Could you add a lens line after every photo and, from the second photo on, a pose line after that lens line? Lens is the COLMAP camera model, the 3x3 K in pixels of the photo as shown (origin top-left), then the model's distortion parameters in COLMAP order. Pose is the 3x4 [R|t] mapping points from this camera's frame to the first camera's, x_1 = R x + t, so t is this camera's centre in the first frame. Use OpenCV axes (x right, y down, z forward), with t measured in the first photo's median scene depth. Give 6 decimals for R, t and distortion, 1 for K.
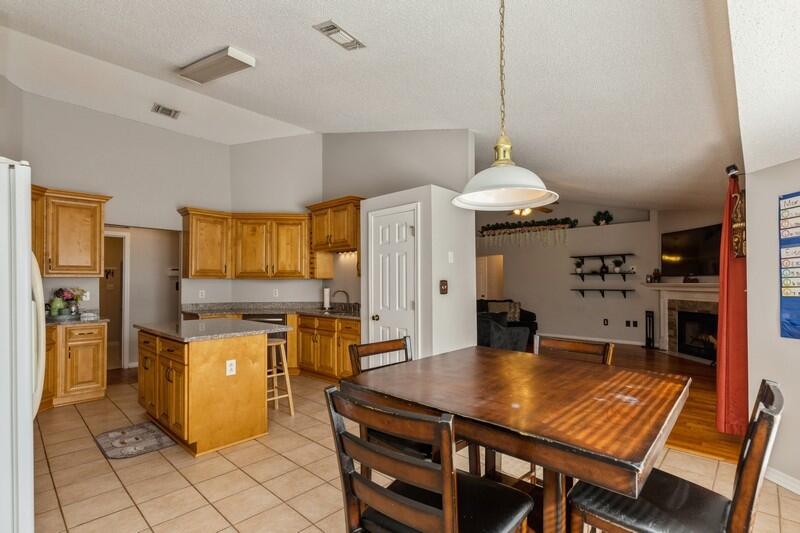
lens RADIAL K [[379.6, 0, 399.0], [0, 379.6, 274.2], [0, 0, 1]] dist [0.001431, 0.000152]
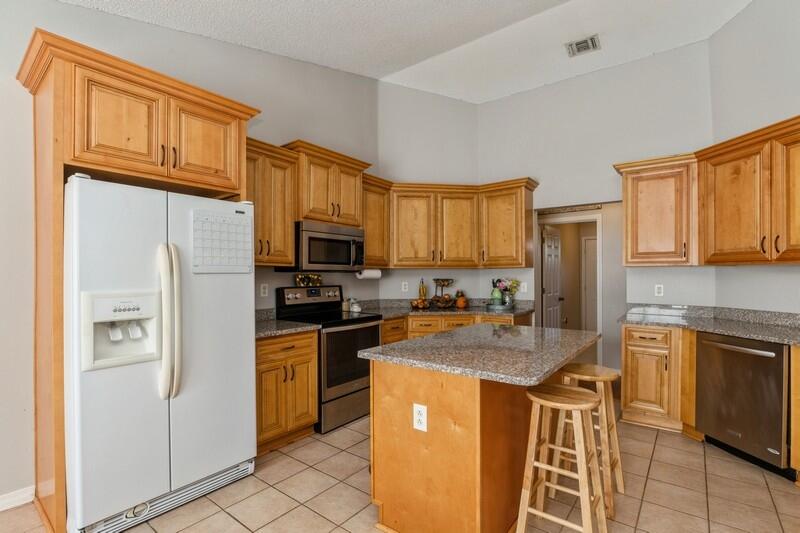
lens RADIAL K [[373.4, 0, 401.1], [0, 373.4, 272.9], [0, 0, 1]] dist [-0.017491, -0.000309]
pose [[0.103245, -0.001707, -0.994654, 0.073068], [0.025391, 0.999677, 0.000920, 0.011020], [0.994332, -0.025351, 0.103255, 0.510549]]
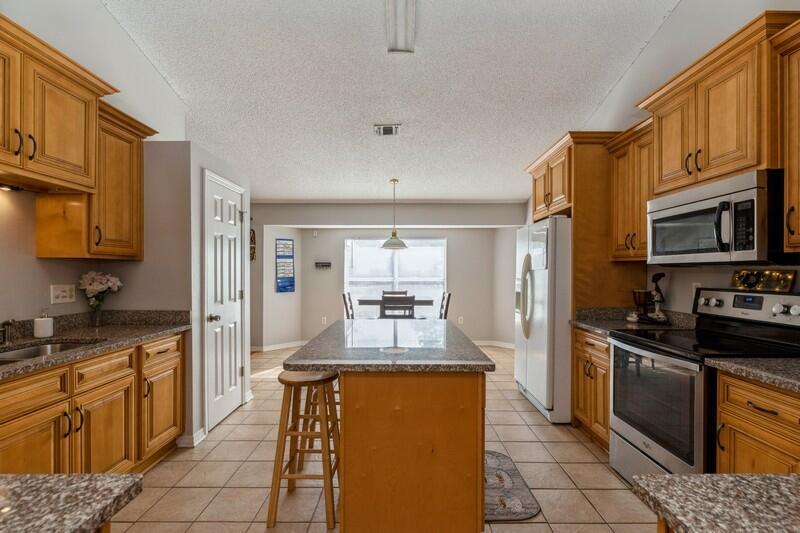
lens RADIAL K [[379.6, 0, 399.0], [0, 379.6, 274.2], [0, 0, 1]] dist [0.001431, 0.000152]
pose [[-0.684735, -0.001358, 0.728791, -0.652091], [-0.015534, 0.999798, -0.012732, 0.025456], [-0.728627, -0.020039, -0.684618, 0.957938]]
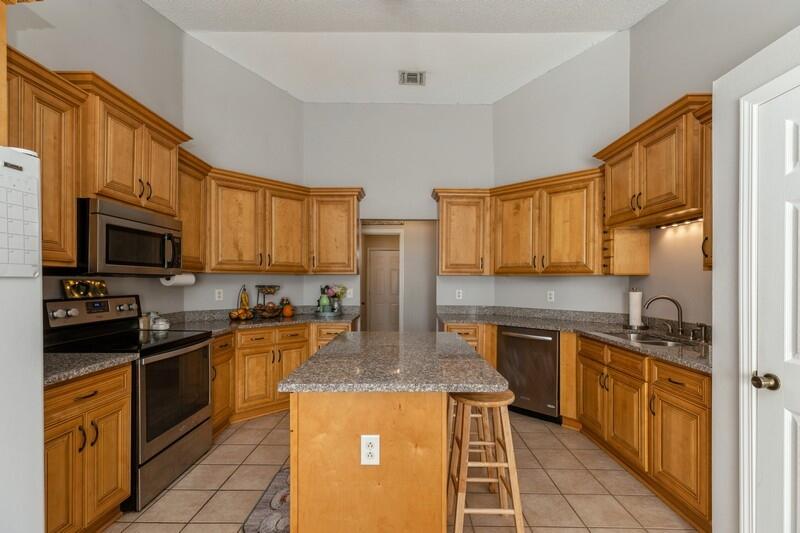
lens RADIAL K [[358.8, 0, 402.5], [0, 358.8, 280.9], [0, 0, 1]] dist [0.000529, 0.000242]
pose [[0.683148, 0.007072, -0.730245, -0.037286], [0.010022, 0.999768, 0.019058, 0.007179], [0.730211, -0.020338, 0.682919, 0.395744]]
